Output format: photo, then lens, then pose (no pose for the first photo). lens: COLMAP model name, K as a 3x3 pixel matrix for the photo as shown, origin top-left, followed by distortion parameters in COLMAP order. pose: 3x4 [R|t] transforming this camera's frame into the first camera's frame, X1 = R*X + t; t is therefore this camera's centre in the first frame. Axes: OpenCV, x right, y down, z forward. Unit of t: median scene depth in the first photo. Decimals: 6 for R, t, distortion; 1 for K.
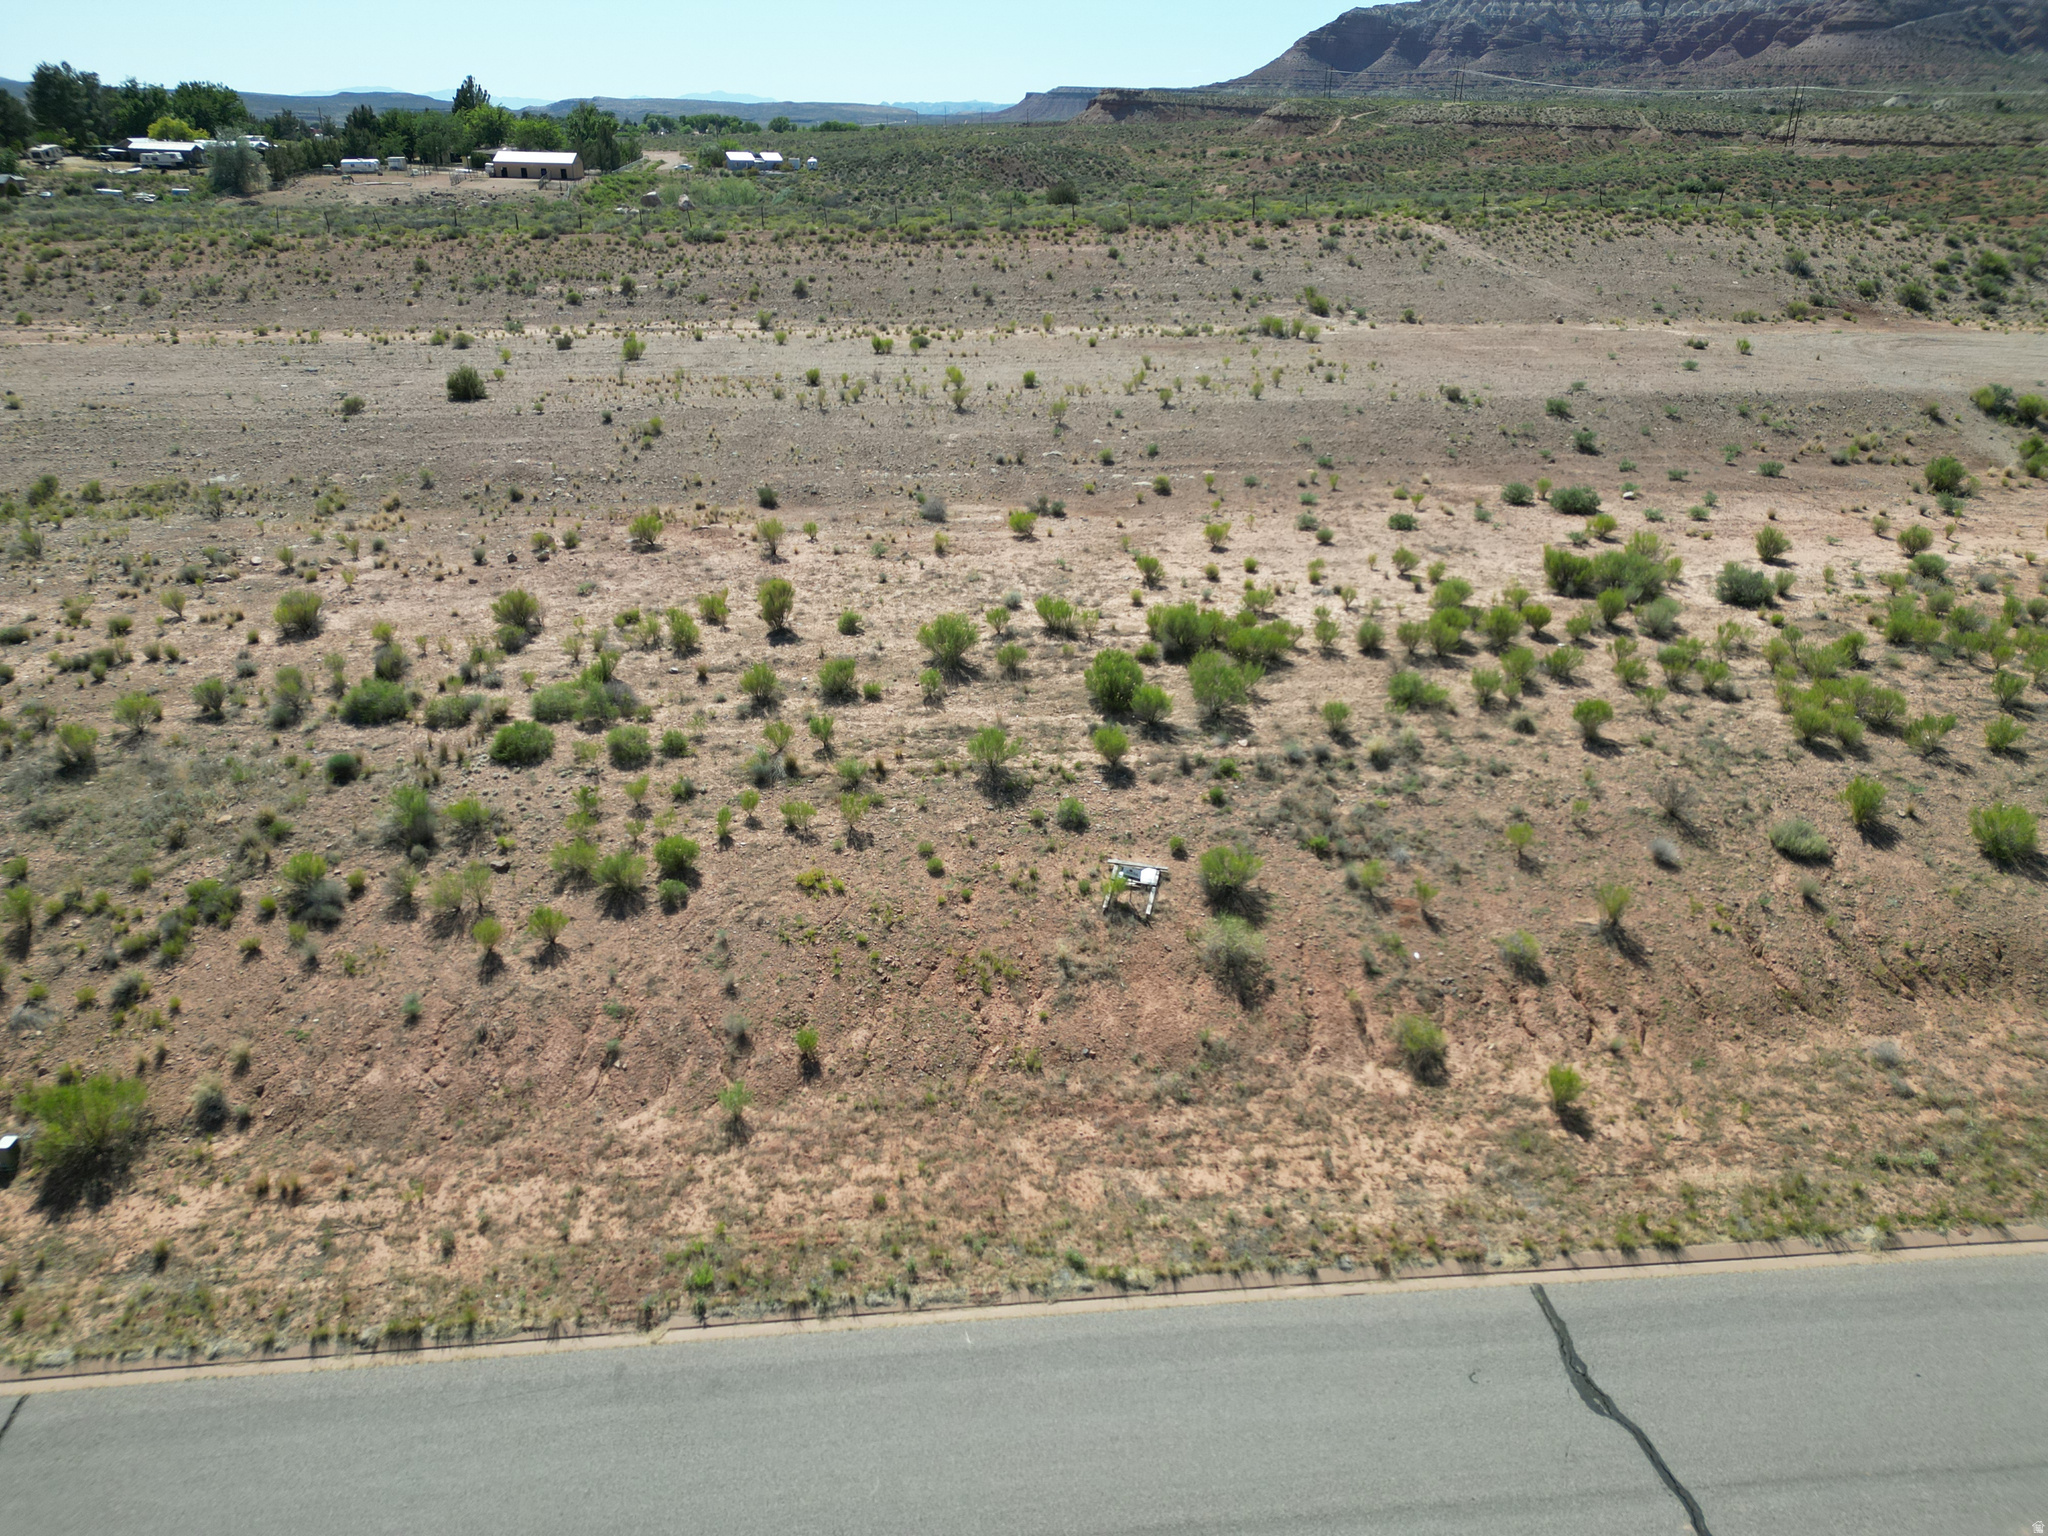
lens RADIAL K [[1429.6, 0, 1005.7], [0, 1429.6, 765.1], [0, 0, 1]] dist [0.065521, -0.056163]
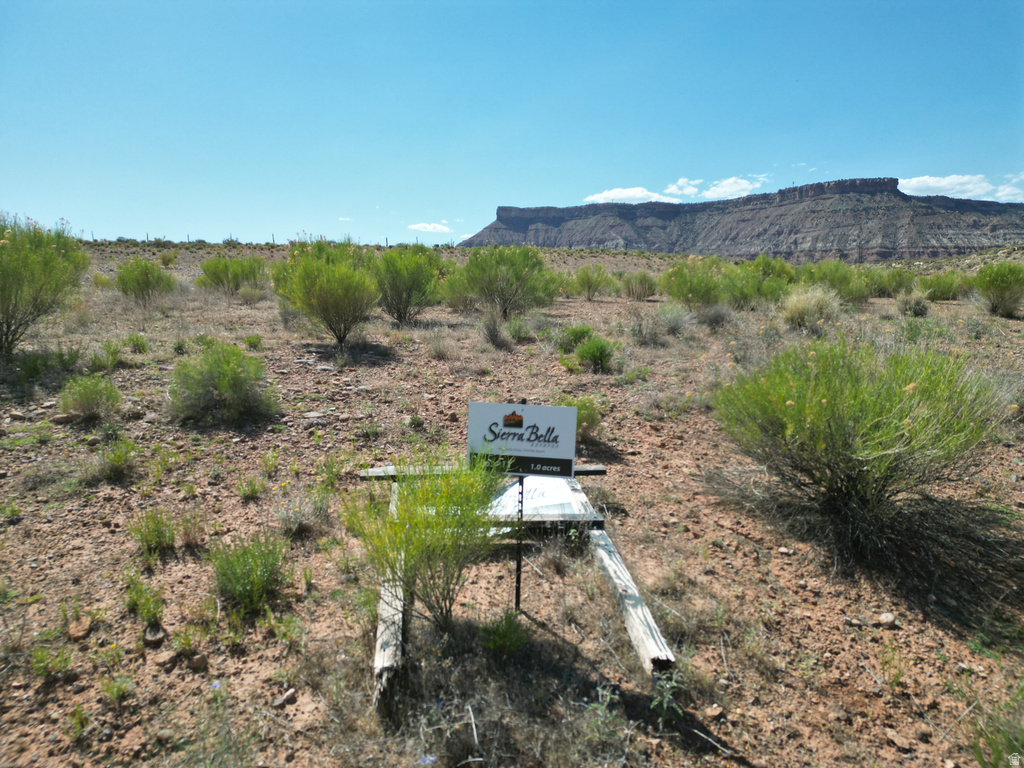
lens RADIAL K [[714.8, 0, 513.8], [0, 714.8, 389.9], [0, 0, 1]] dist [0.065521, -0.056163]
pose [[0.938459, -0.045780, 0.342344, 0.054498], [0.144233, 0.952561, -0.268000, 0.088370], [-0.313834, 0.300884, 0.900543, 0.864205]]
